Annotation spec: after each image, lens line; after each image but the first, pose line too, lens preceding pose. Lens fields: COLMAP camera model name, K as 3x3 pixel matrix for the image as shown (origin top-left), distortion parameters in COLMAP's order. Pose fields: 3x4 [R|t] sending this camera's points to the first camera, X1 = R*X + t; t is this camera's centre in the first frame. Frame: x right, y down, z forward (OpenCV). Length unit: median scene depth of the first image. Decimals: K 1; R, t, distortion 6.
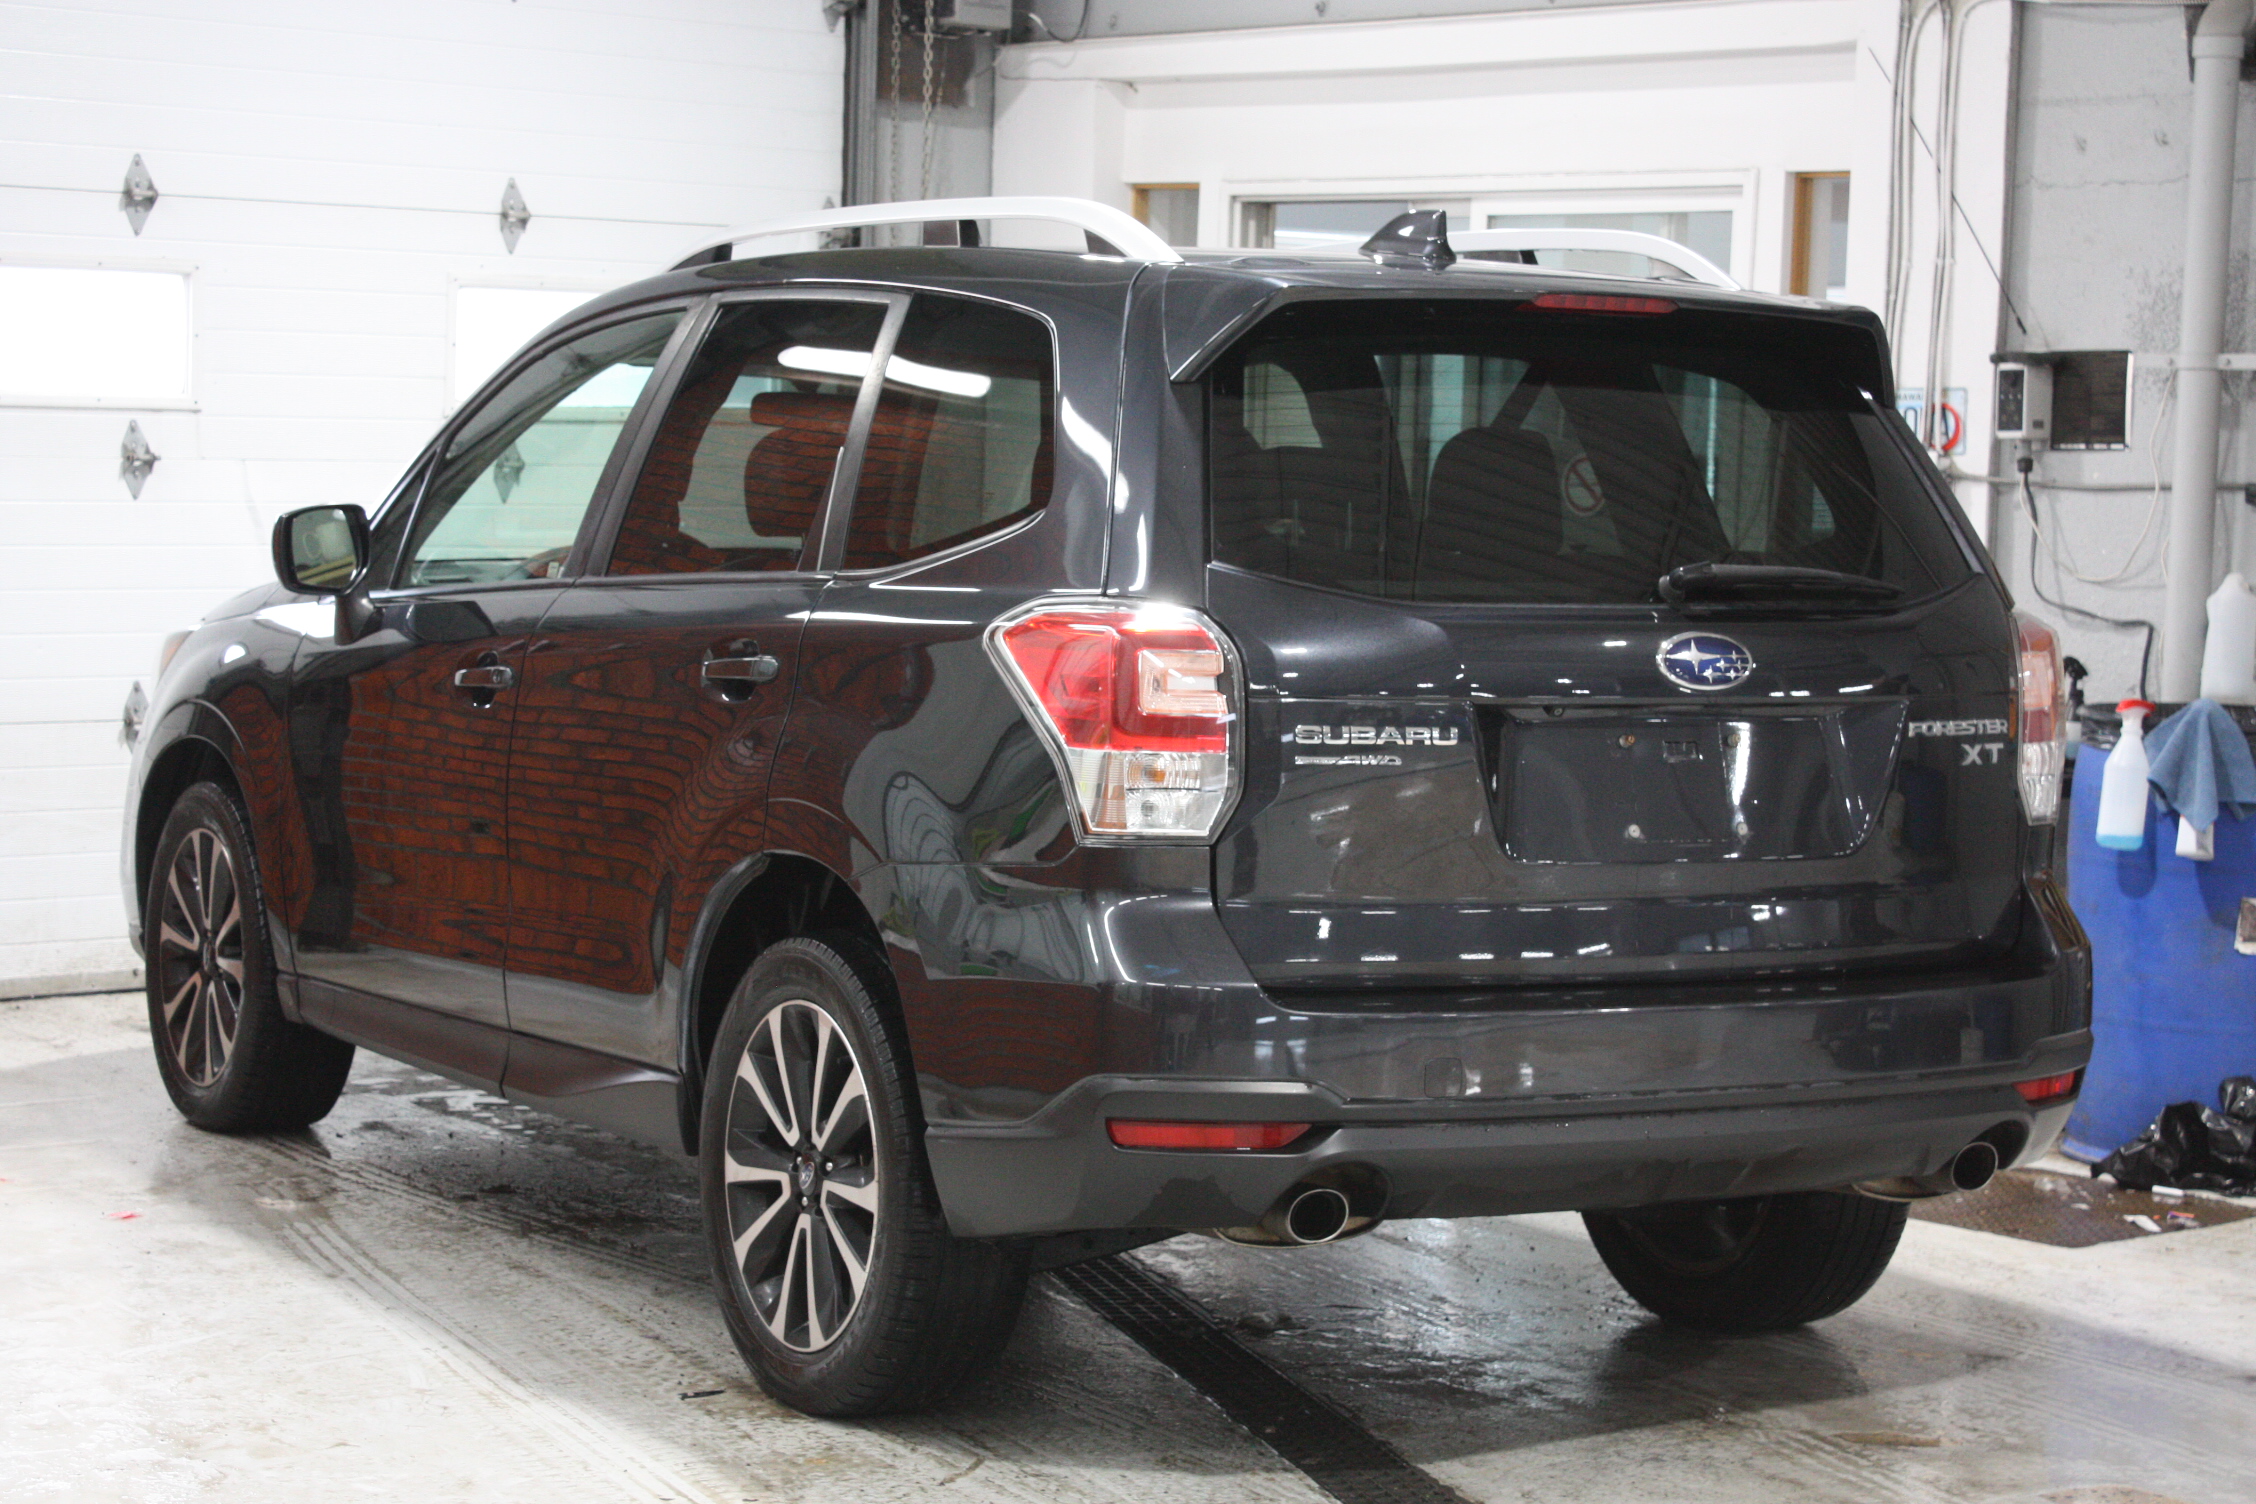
lens RADIAL K [[4456.0, 0, 1127.7], [0, 4456.0, 757.4], [0, 0, 1]] dist [0.029880, 0.000000]
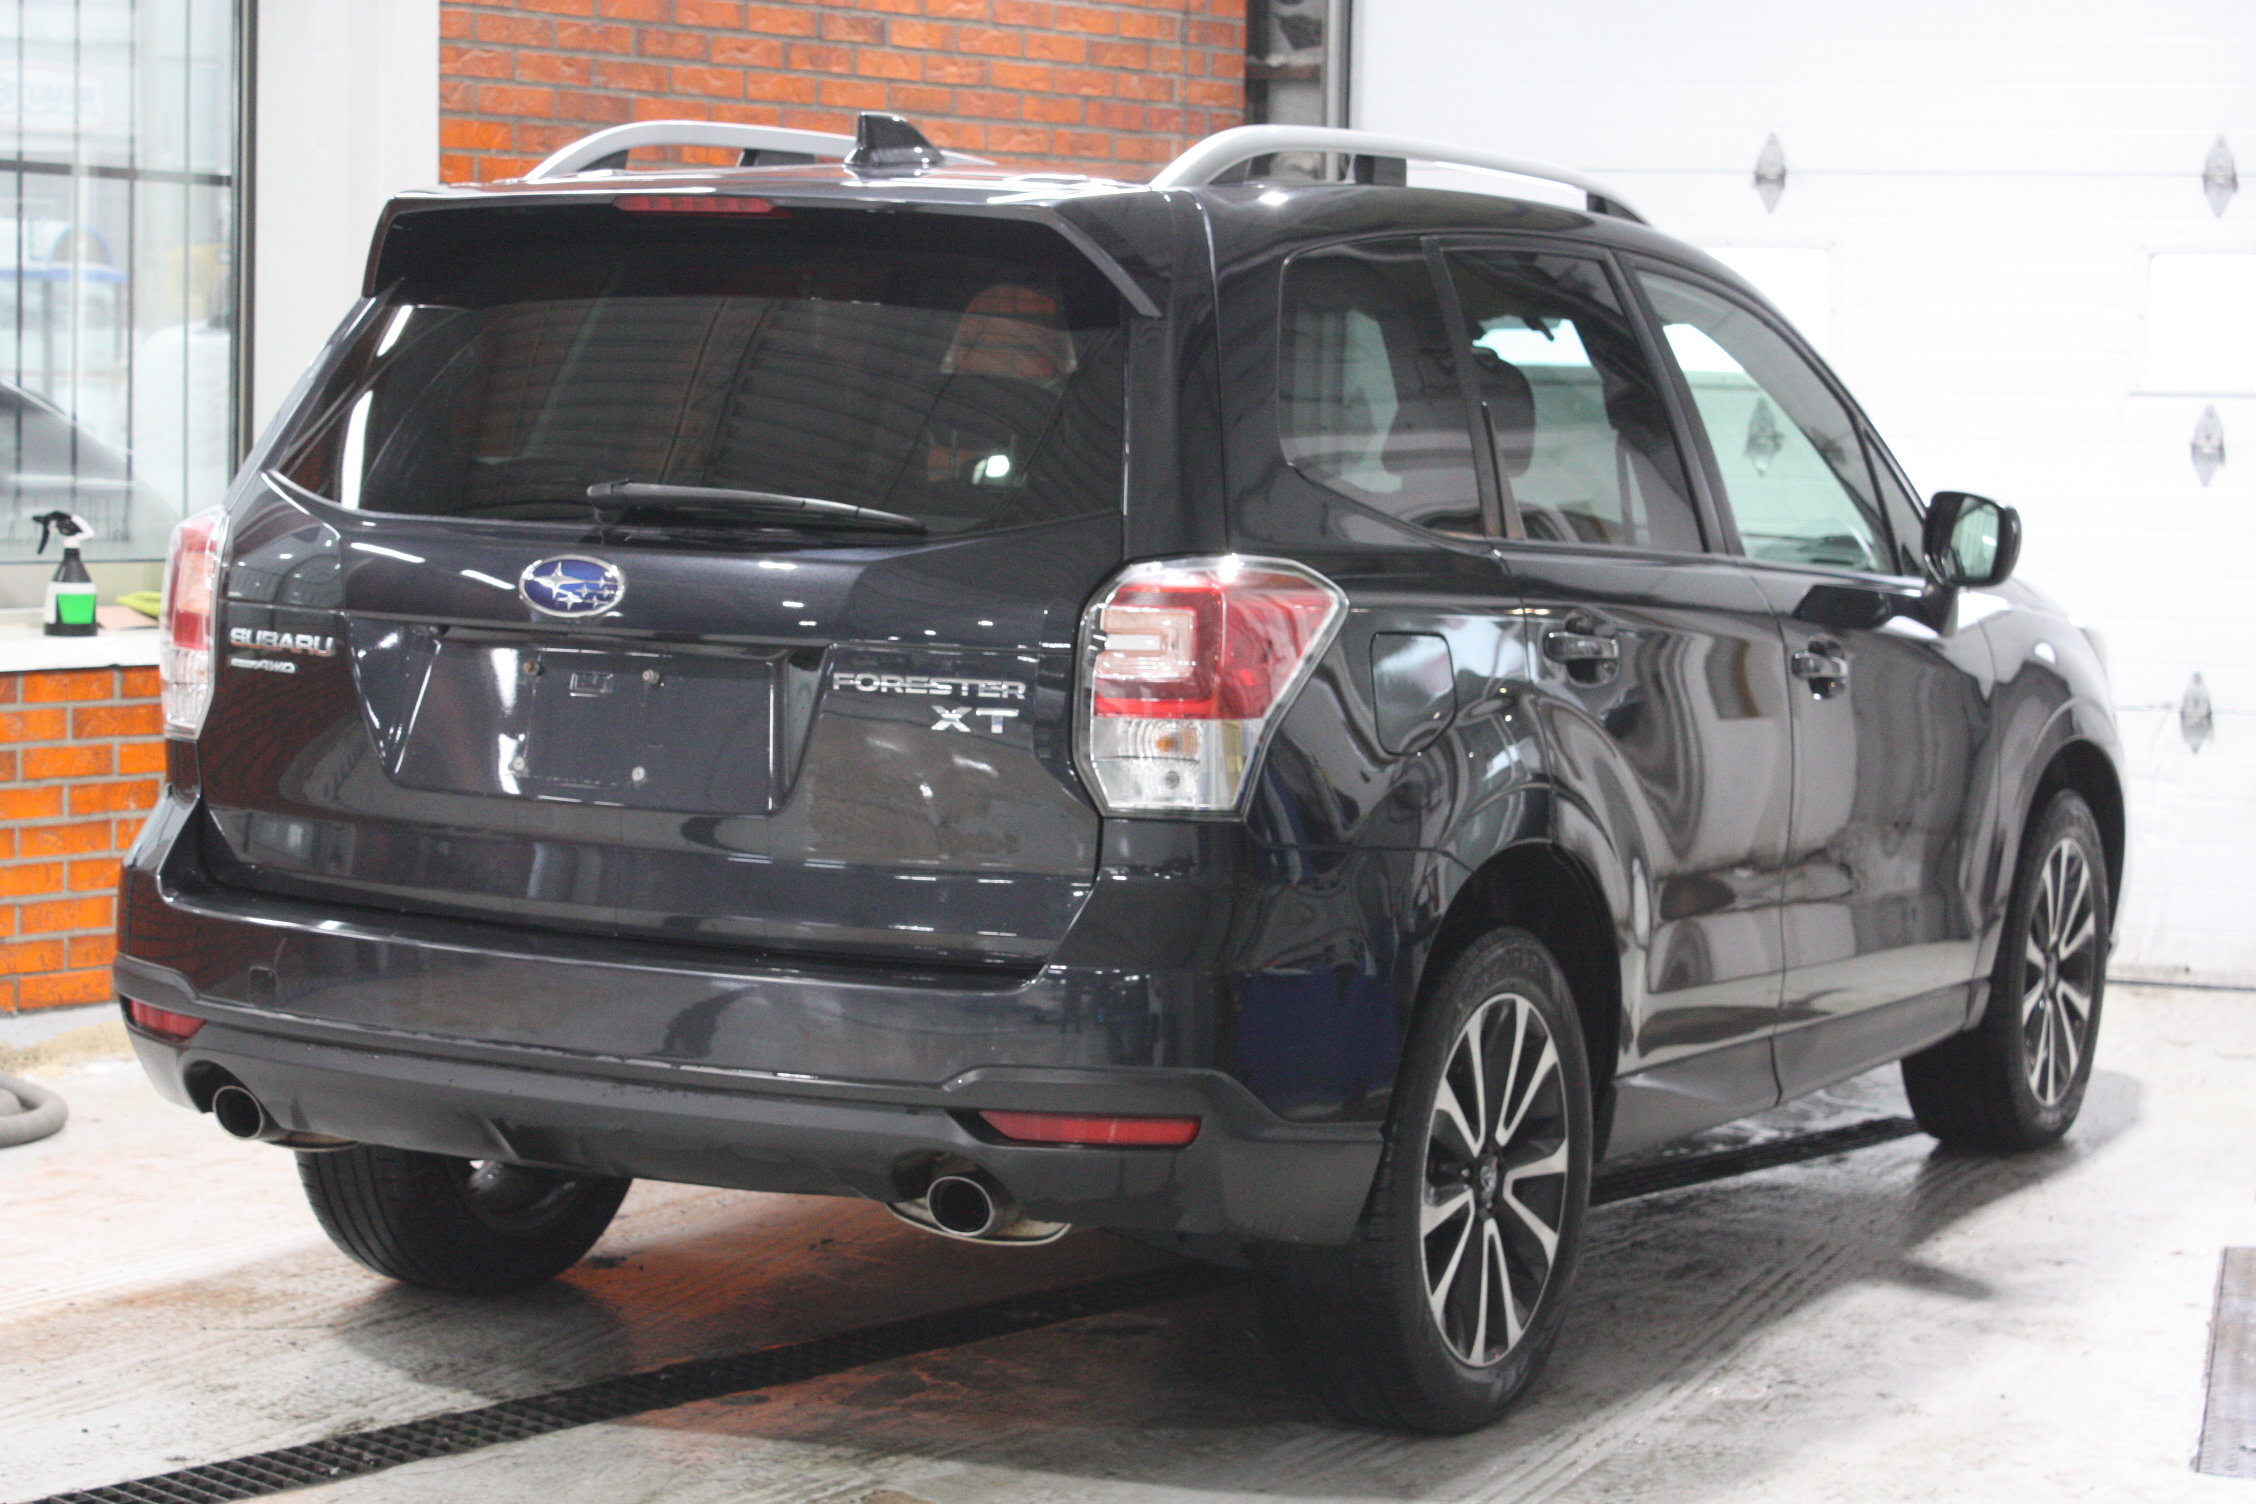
lens RADIAL K [[4456.0, 0, 1125.4], [0, 4456.0, 750.3], [0, 0, 1]] dist [0.029880, 0.000000]
pose [[0.540101, 0.063247, -0.839221, 0.965403], [-0.076045, 0.996761, 0.026179, -0.020531], [0.838158, 0.049679, 0.543161, 0.594361]]
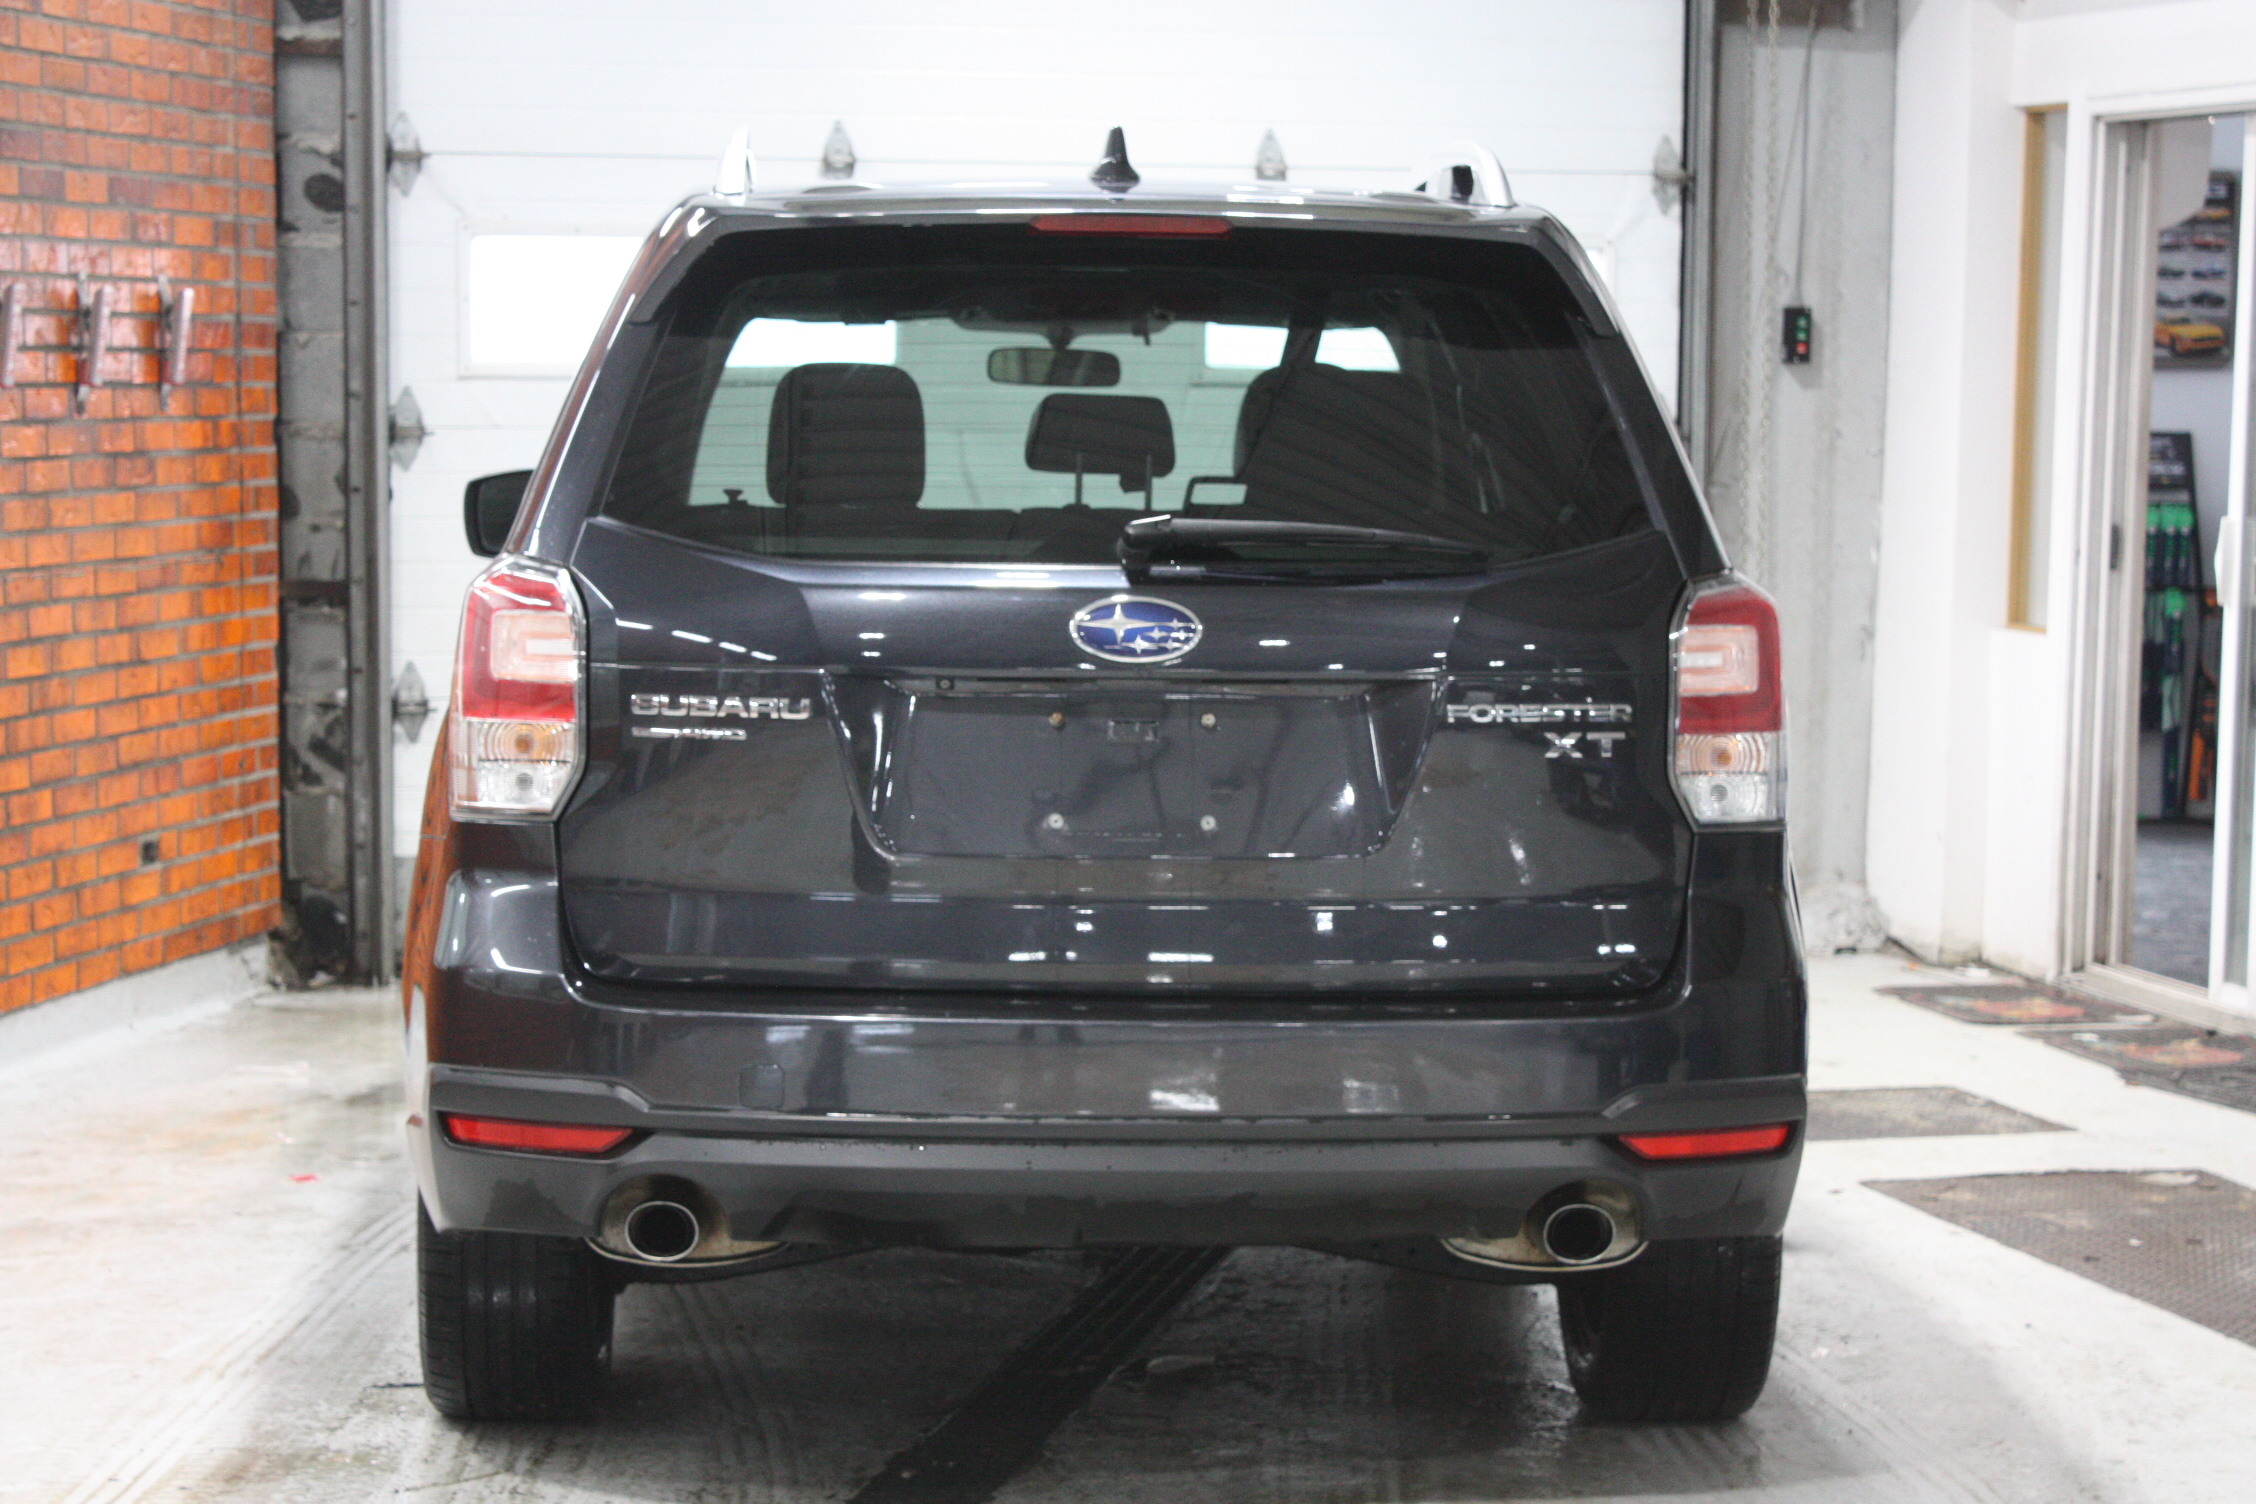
lens RADIAL K [[4878.1, 0, 1135.5], [0, 4878.1, 749.5], [0, 0, 1]] dist [0.051308, 0.000000]
pose [[0.891718, 0.019097, -0.452189, 0.561205], [-0.022055, 0.999756, -0.001269, 0.003177], [0.452054, 0.011105, 0.891921, 0.145532]]
